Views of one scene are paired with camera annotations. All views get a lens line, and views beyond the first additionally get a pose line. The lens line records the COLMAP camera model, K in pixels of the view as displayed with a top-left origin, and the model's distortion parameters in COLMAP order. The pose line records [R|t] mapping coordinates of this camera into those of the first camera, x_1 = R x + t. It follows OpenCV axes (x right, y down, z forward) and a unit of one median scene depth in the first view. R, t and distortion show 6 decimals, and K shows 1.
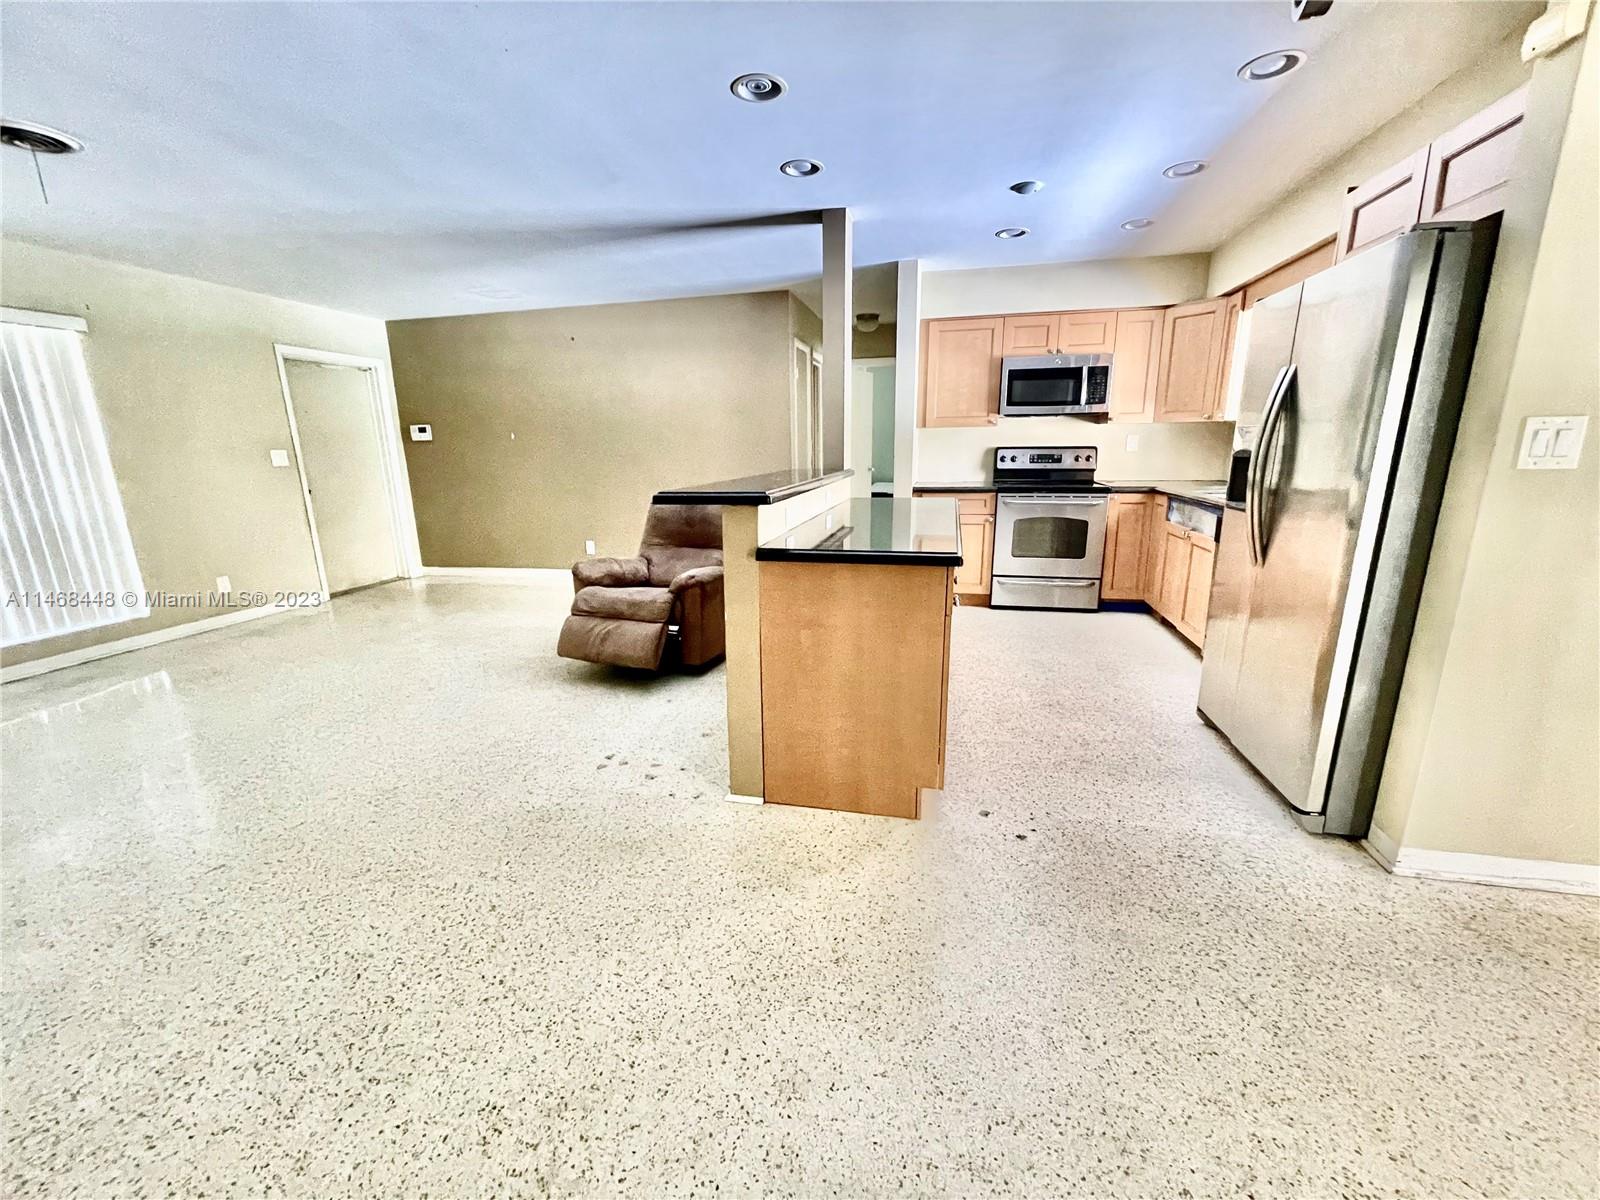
lens RADIAL K [[649.0, 0, 797.6], [0, 649.0, 603.2], [0, 0, 1]] dist [-0.000448, -0.000245]
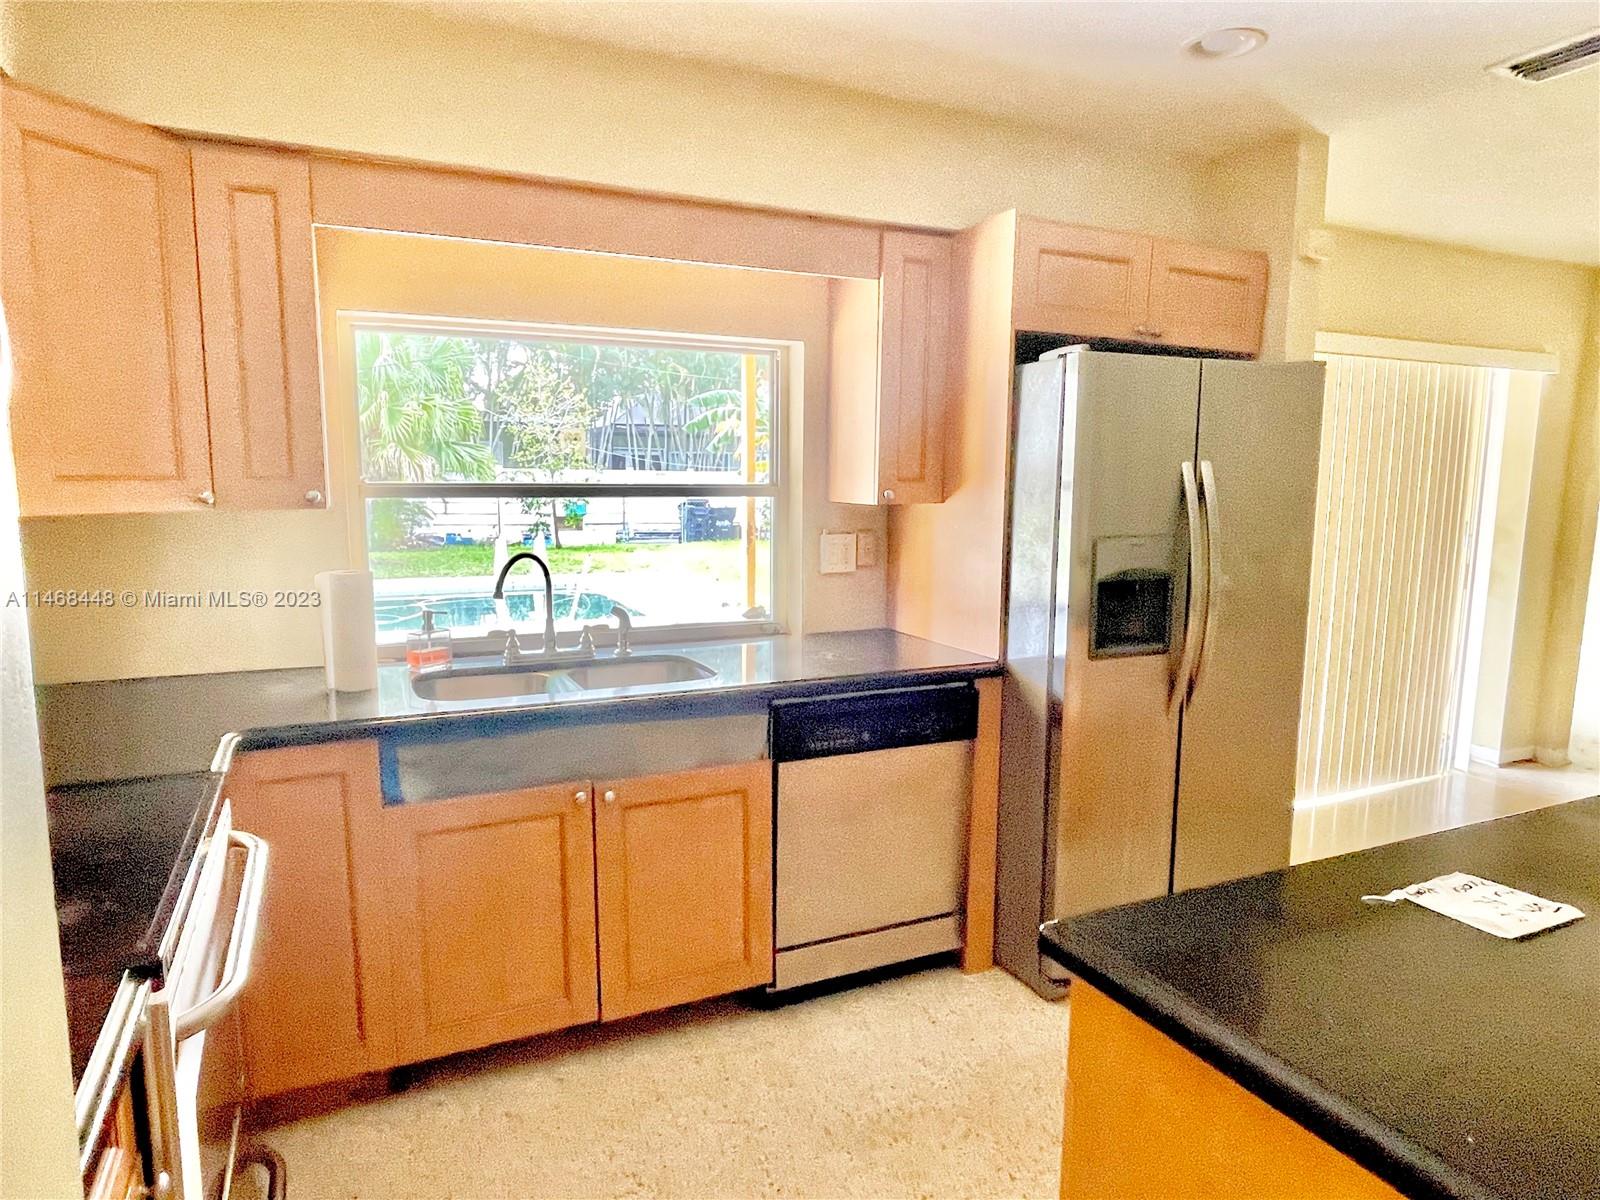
lens RADIAL K [[984.1, 0, 788.3], [0, 984.1, 611.6], [0, 0, 1]] dist [-0.002528, 0.005299]
pose [[-0.614988, -0.095622, 0.782717, 0.063174], [0.194512, 0.943550, 0.268101, -0.315981], [-0.764169, 0.317127, -0.561672, 1.097403]]
